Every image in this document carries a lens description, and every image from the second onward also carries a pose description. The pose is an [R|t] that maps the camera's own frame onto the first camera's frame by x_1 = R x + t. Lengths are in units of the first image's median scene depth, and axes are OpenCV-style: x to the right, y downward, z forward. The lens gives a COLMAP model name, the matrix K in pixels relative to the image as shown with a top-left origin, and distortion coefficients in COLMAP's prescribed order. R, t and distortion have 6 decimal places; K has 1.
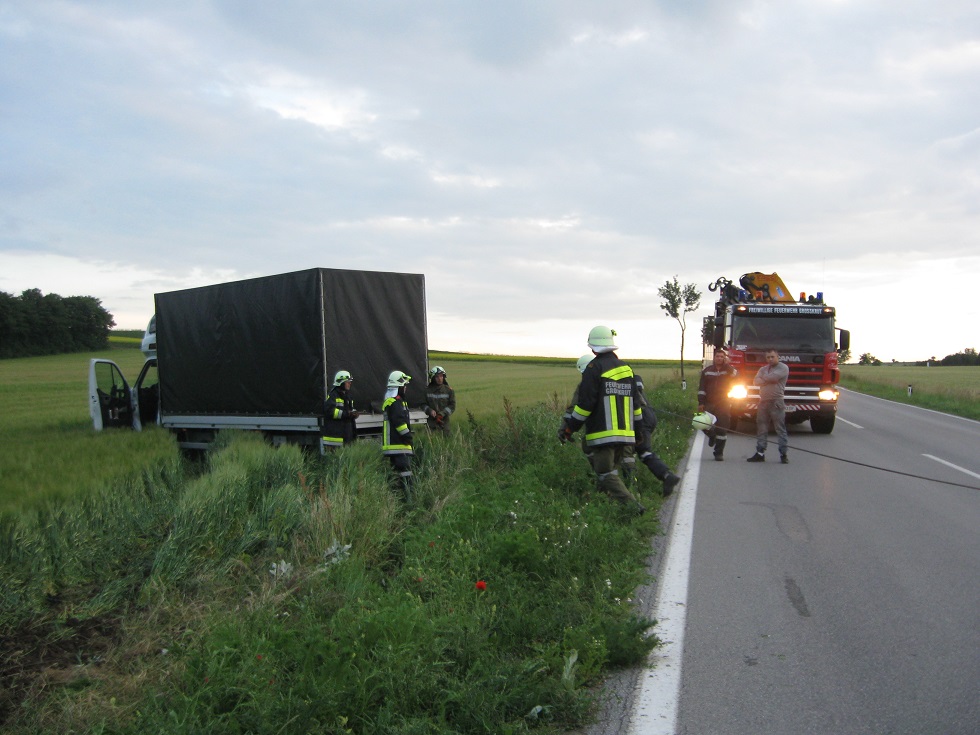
lens RADIAL K [[991.5, 0, 496.7], [0, 991.5, 368.4], [0, 0, 1]] dist [-0.127925, 0.022655]
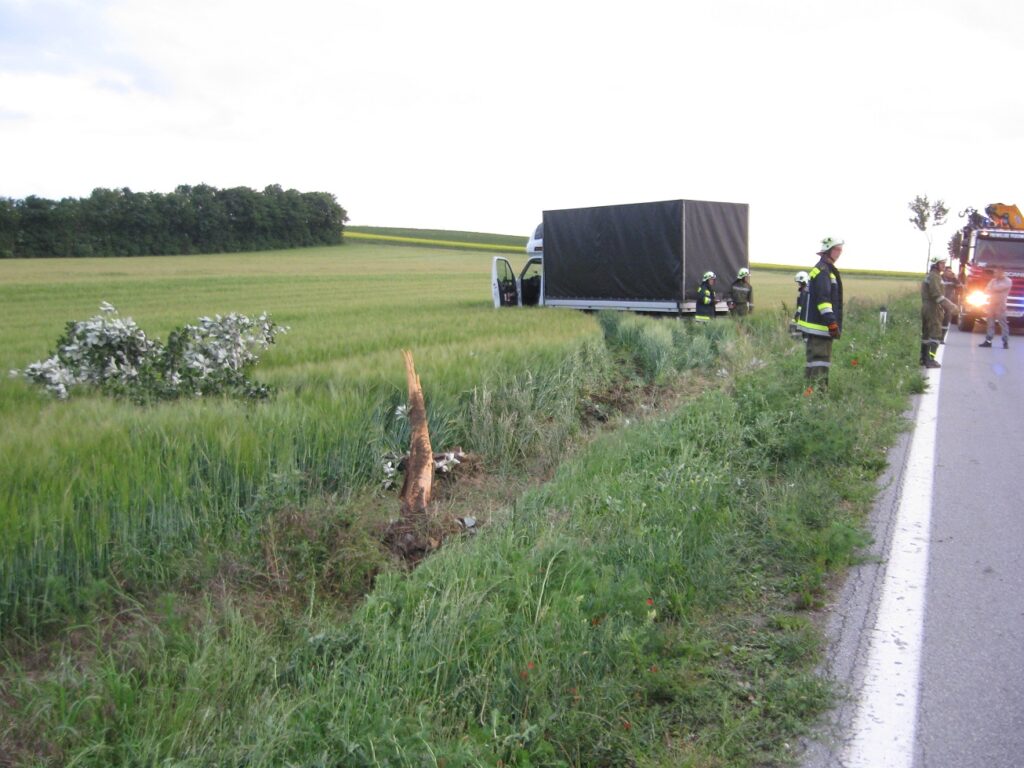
lens RADIAL K [[1036.0, 0, 519.0], [0, 1036.0, 384.9], [0, 0, 1]] dist [-0.127925, 0.022655]
pose [[0.981259, 0.049577, -0.186204, -0.083864], [-0.028908, 0.993274, 0.112117, 0.004523], [0.190510, -0.104633, 0.976093, -0.381342]]
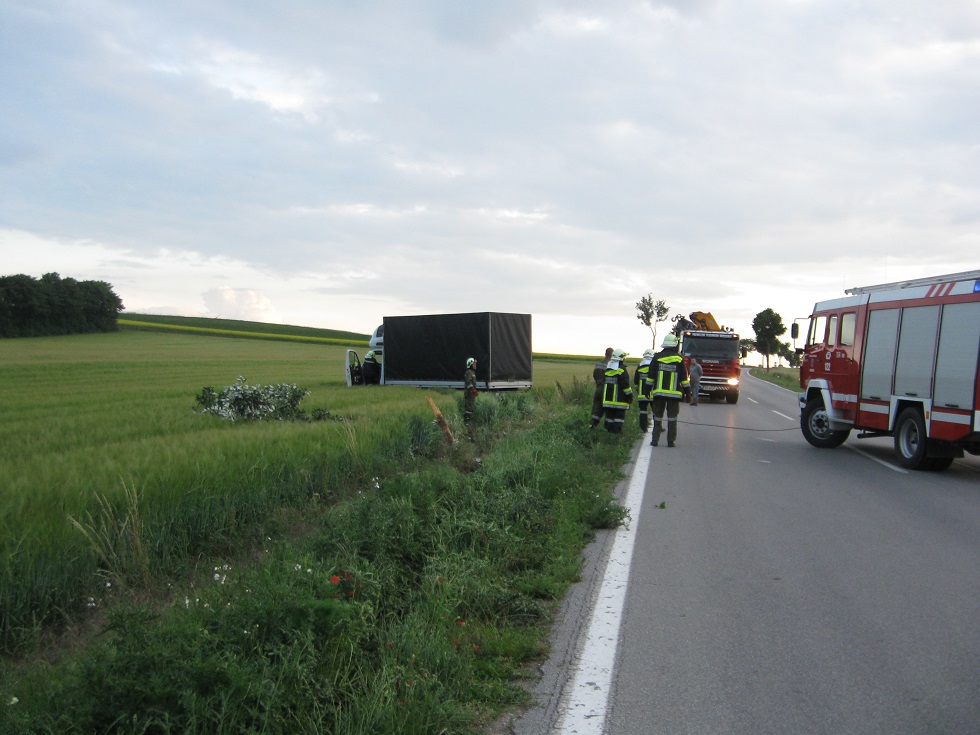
lens RADIAL K [[991.5, 0, 496.7], [0, 991.5, 368.4], [0, 0, 1]] dist [-0.127925, 0.022655]
pose [[0.998942, 0.033291, 0.031723, -0.157530], [-0.033506, 0.999419, 0.006271, 0.004670], [-0.031496, -0.007327, 0.999477, -0.793409]]
